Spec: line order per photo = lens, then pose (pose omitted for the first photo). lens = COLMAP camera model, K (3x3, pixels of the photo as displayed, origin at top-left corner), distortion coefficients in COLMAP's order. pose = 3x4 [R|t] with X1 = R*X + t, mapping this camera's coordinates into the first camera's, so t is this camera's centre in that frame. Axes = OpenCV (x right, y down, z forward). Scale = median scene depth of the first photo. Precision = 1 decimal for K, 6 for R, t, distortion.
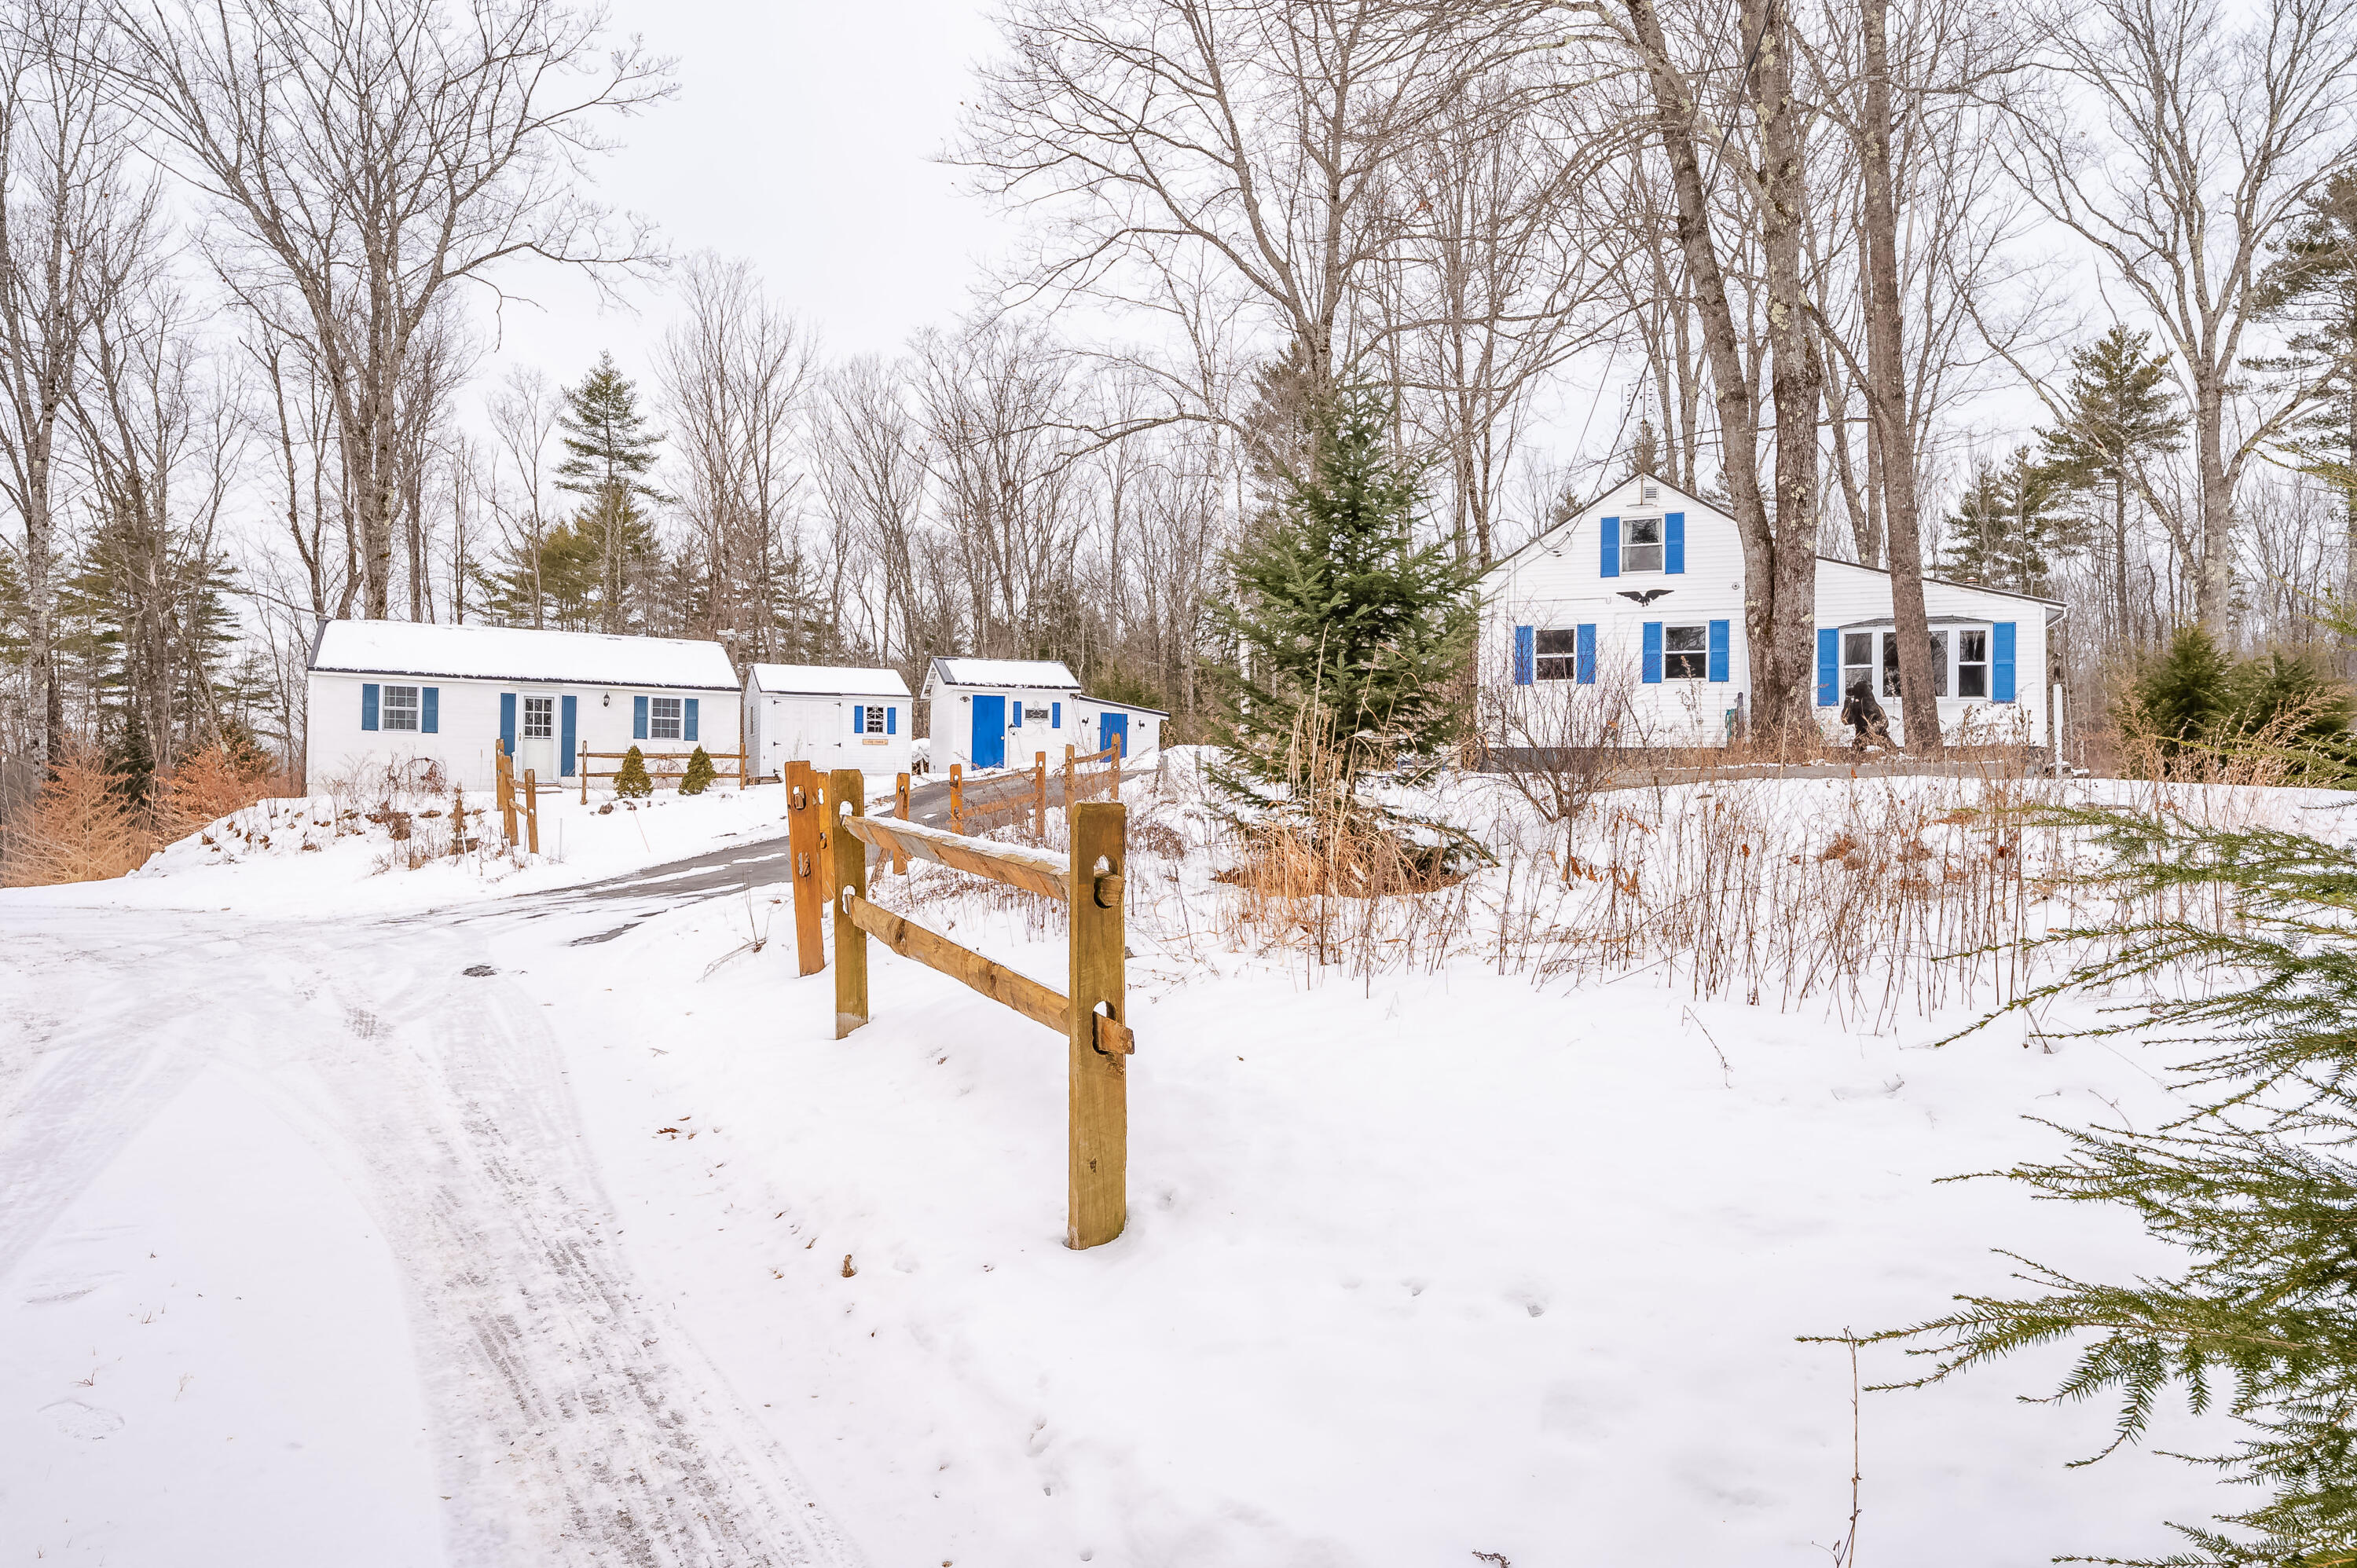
lens RADIAL K [[1334.6, 0, 1177.4], [0, 1334.6, 782.3], [0, 0, 1]] dist [0.001003, -0.003856]
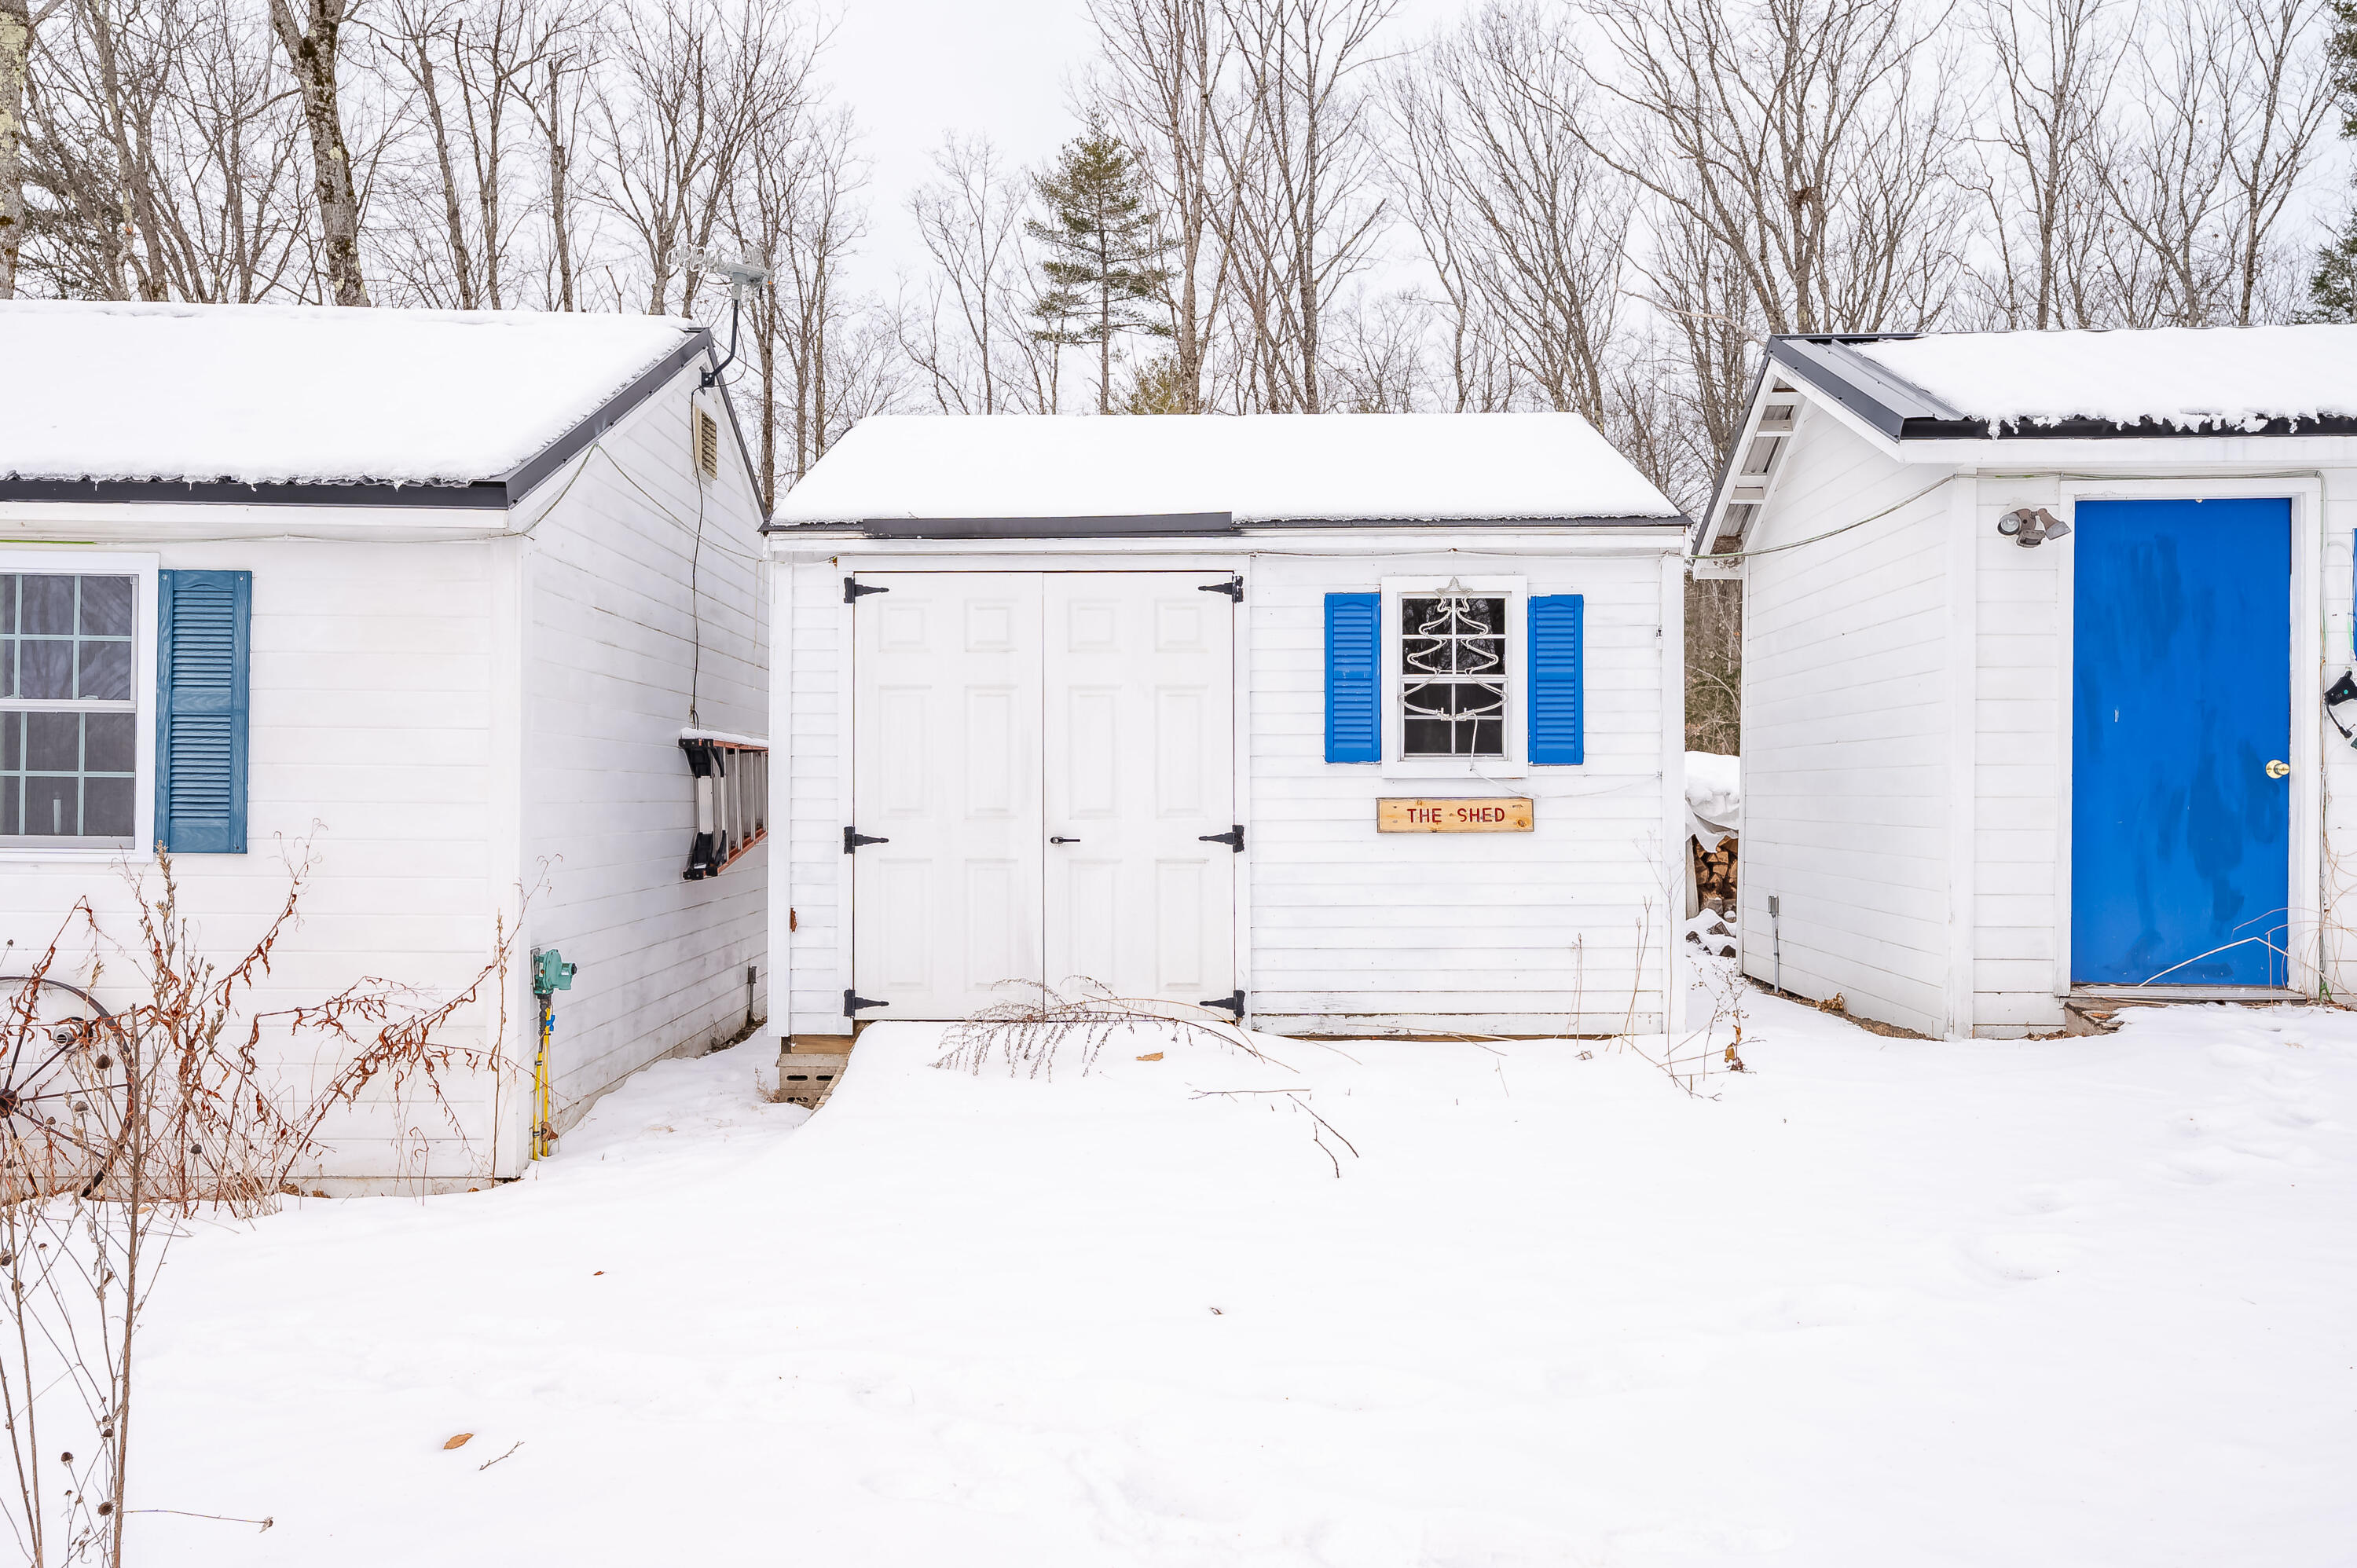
lens RADIAL K [[1575.8, 0, 1190.6], [0, 1575.8, 785.4], [0, 0, 1]] dist [-0.004075, 0.001150]
pose [[0.901893, -0.004515, -0.431935, -0.165660], [0.009293, 0.999917, 0.008952, -0.034128], [0.431859, -0.012088, 0.901860, 0.780244]]
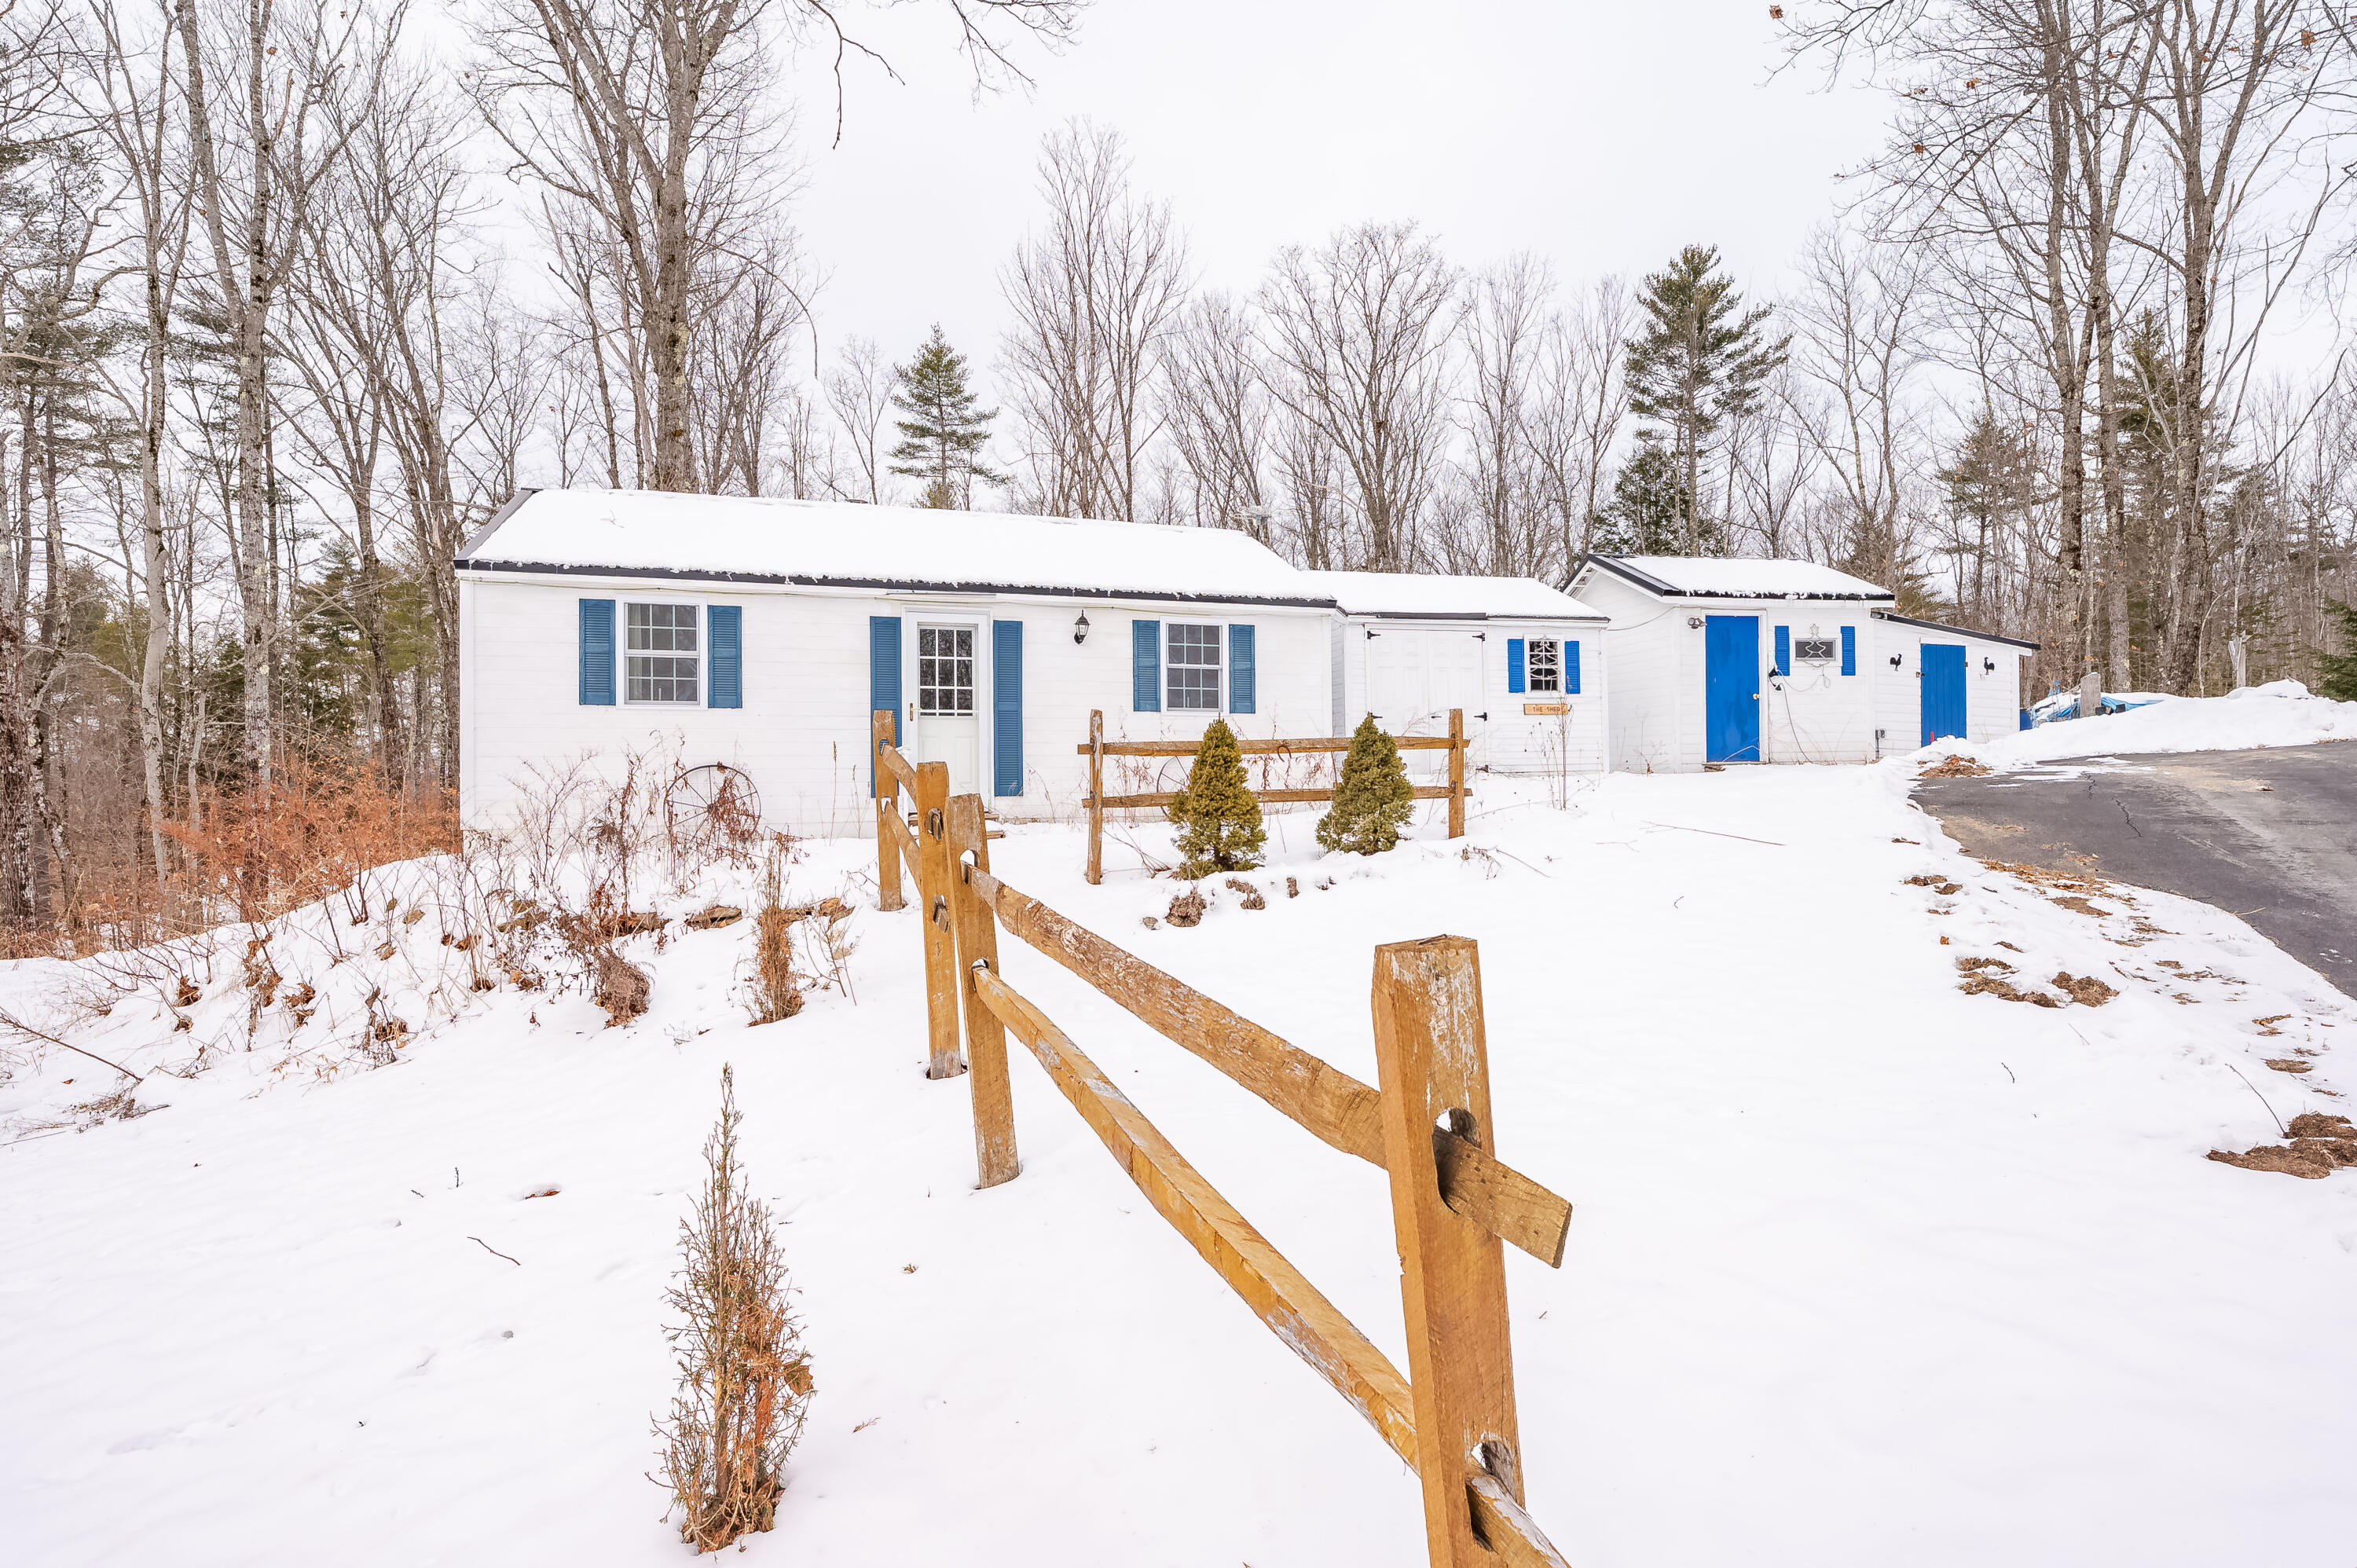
lens RADIAL K [[1101.7, 0, 1180.0], [0, 1101.7, 772.4], [0, 0, 1]] dist [-0.001527, 0.001810]
pose [[0.985504, -0.020054, -0.168460, -0.281450], [0.021914, 0.999718, 0.009186, -0.012258], [0.168229, -0.012744, 0.985666, 0.534681]]
